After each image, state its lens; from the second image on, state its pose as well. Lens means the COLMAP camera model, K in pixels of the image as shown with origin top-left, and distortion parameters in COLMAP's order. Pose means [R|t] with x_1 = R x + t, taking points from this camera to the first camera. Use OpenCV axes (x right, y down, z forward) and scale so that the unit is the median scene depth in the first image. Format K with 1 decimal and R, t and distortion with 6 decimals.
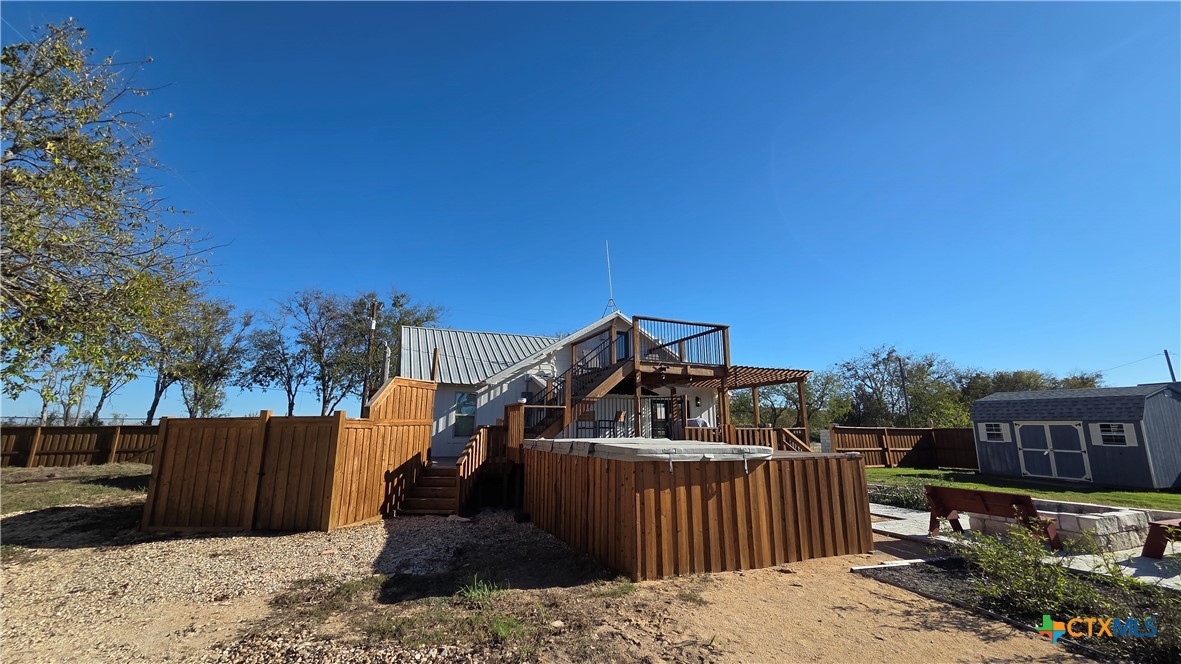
lens RADIAL K [[482.9, 0, 590.0], [0, 482.9, 334.3], [0, 0, 1]] dist [-0.000468, 0.000698]
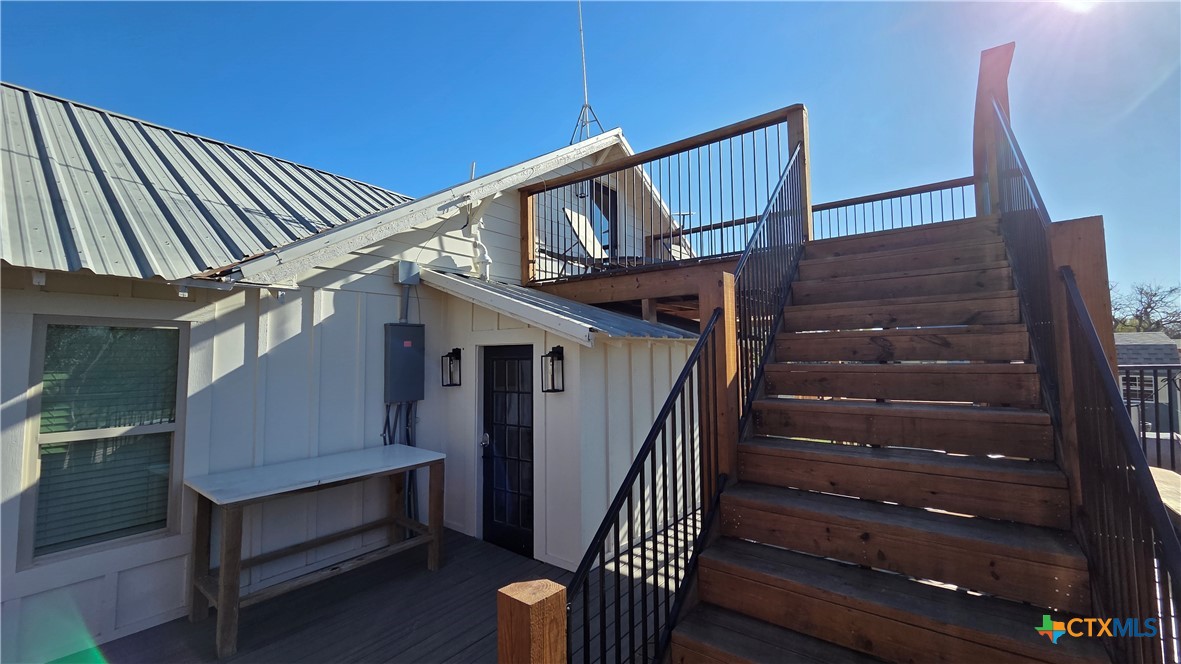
lens RADIAL K [[482.9, 0, 587.9], [0, 482.9, 329.0], [0, 0, 1]] dist [-0.000468, 0.000698]
pose [[0.882268, 0.016581, 0.470455, -0.180059], [-0.080177, 0.990070, 0.115465, 0.085761], [-0.463869, -0.139591, 0.874837, 0.740029]]
